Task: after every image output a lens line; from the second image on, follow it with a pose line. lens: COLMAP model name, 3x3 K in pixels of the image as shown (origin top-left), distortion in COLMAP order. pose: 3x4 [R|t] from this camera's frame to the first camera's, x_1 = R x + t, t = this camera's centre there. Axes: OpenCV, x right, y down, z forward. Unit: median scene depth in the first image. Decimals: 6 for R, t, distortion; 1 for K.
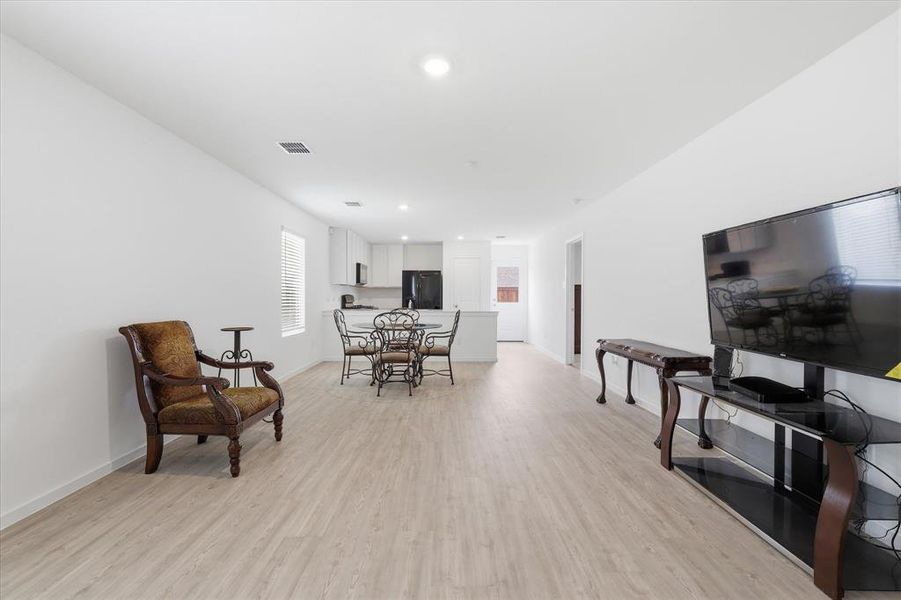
lens RADIAL K [[407.6, 0, 449.5], [0, 407.6, 302.3], [0, 0, 1]] dist [0.000426, 0.000760]
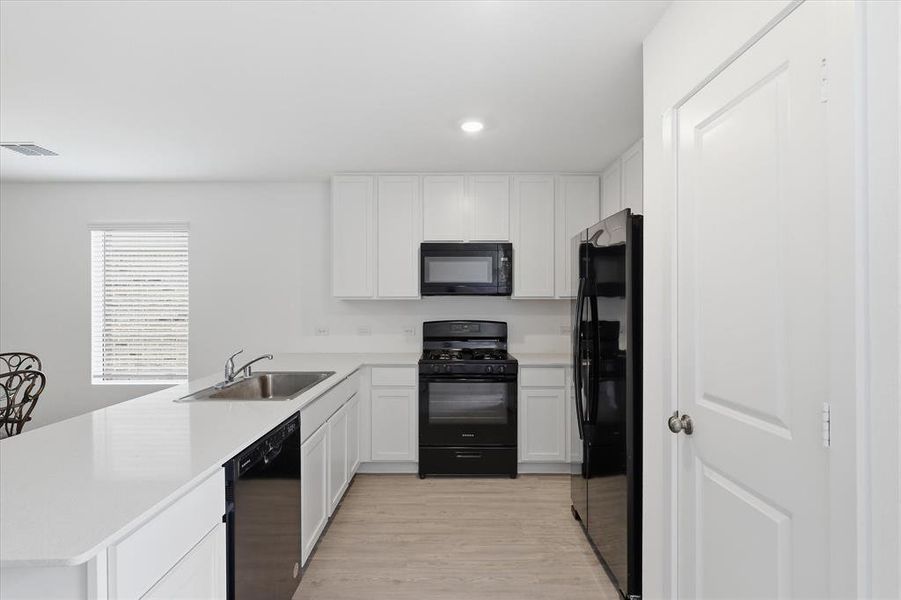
lens RADIAL K [[421.7, 0, 450.6], [0, 421.7, 304.4], [0, 0, 1]] dist [-0.001153, 0.000053]
pose [[-0.007175, -0.001363, -0.999973, 0.460447], [-0.011023, 0.999938, -0.001284, -0.087019], [0.999914, 0.011013, -0.007189, 2.499234]]
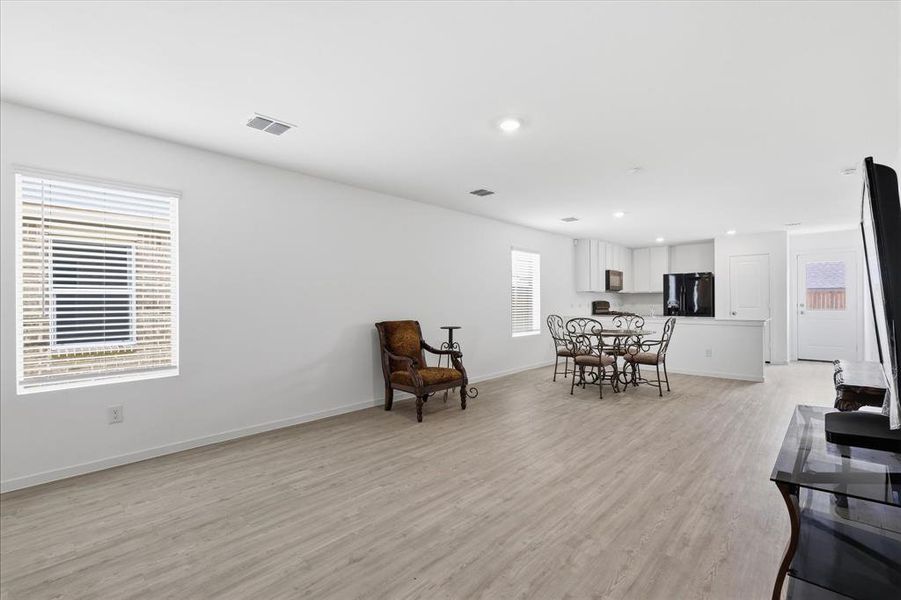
lens RADIAL K [[407.6, 0, 449.5], [0, 407.6, 302.3], [0, 0, 1]] dist [0.000426, 0.000760]
pose [[0.725737, -0.008472, -0.687920, 0.461465], [-0.000812, 0.999913, -0.013172, -0.004122], [0.687972, 0.010118, 0.725667, -0.034210]]
